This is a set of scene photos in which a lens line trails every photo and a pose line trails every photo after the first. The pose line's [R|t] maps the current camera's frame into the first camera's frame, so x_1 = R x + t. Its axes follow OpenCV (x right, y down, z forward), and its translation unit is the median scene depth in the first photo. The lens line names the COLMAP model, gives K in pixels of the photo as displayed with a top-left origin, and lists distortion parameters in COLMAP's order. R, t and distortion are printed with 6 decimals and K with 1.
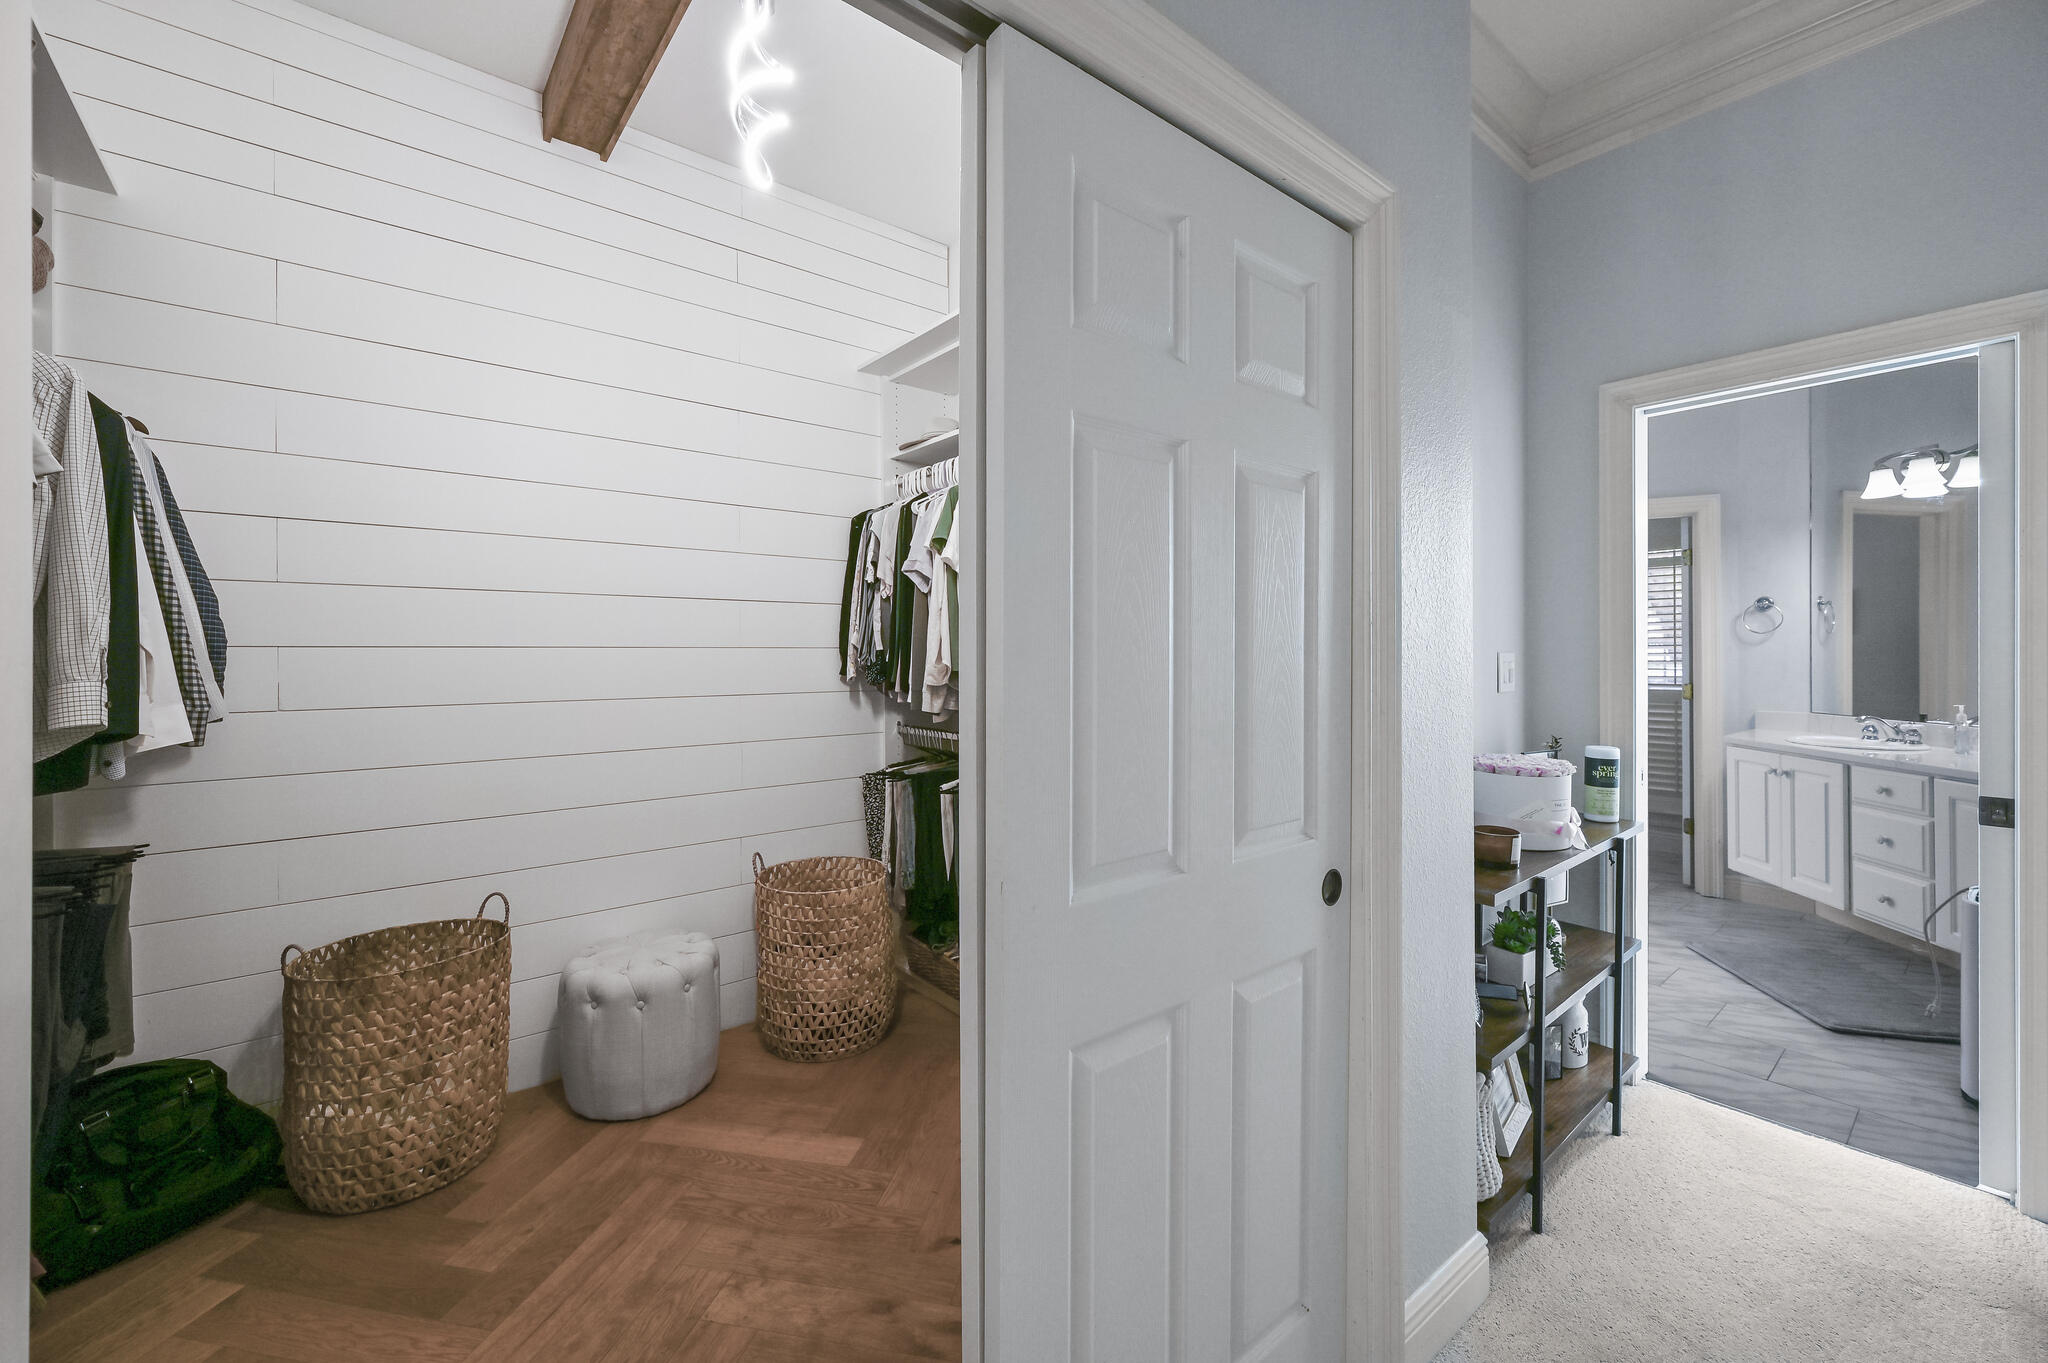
lens RADIAL K [[815.0, 0, 1013.3], [0, 815.0, 666.2], [0, 0, 1]] dist [-0.014020, 0.001246]
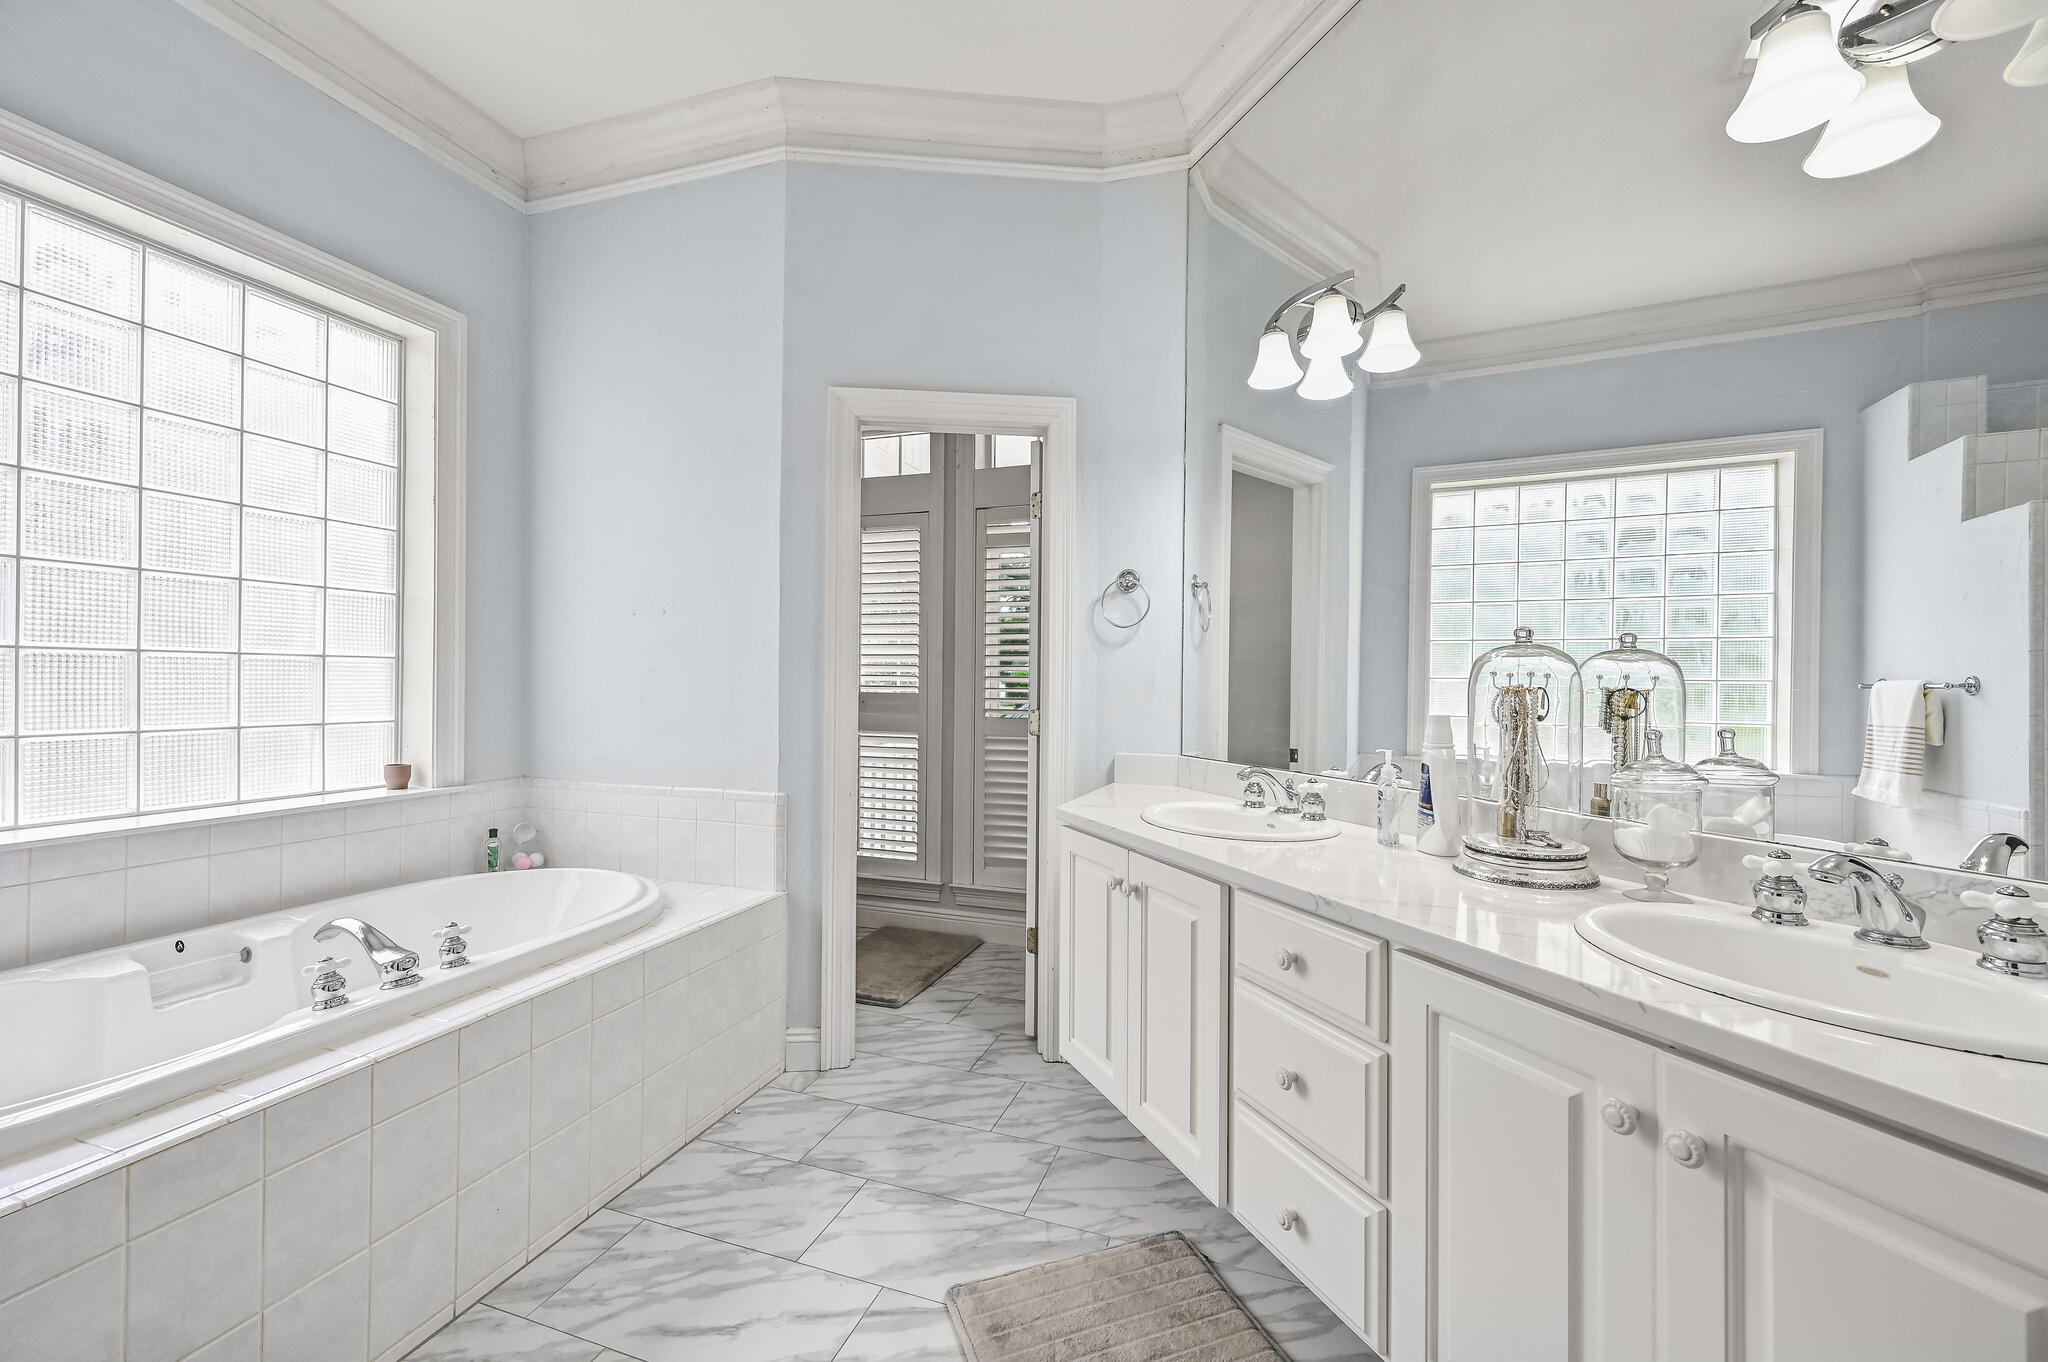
lens RADIAL K [[815.0, 0, 1023.5], [0, 815.0, 689.7], [0, 0, 1]] dist [-0.014020, 0.001246]
pose [[0.840726, 0.014602, 0.541264, 0.634175], [-0.014894, 0.999882, -0.003840, 0.012932], [-0.541256, -0.004833, 0.840844, 0.621801]]
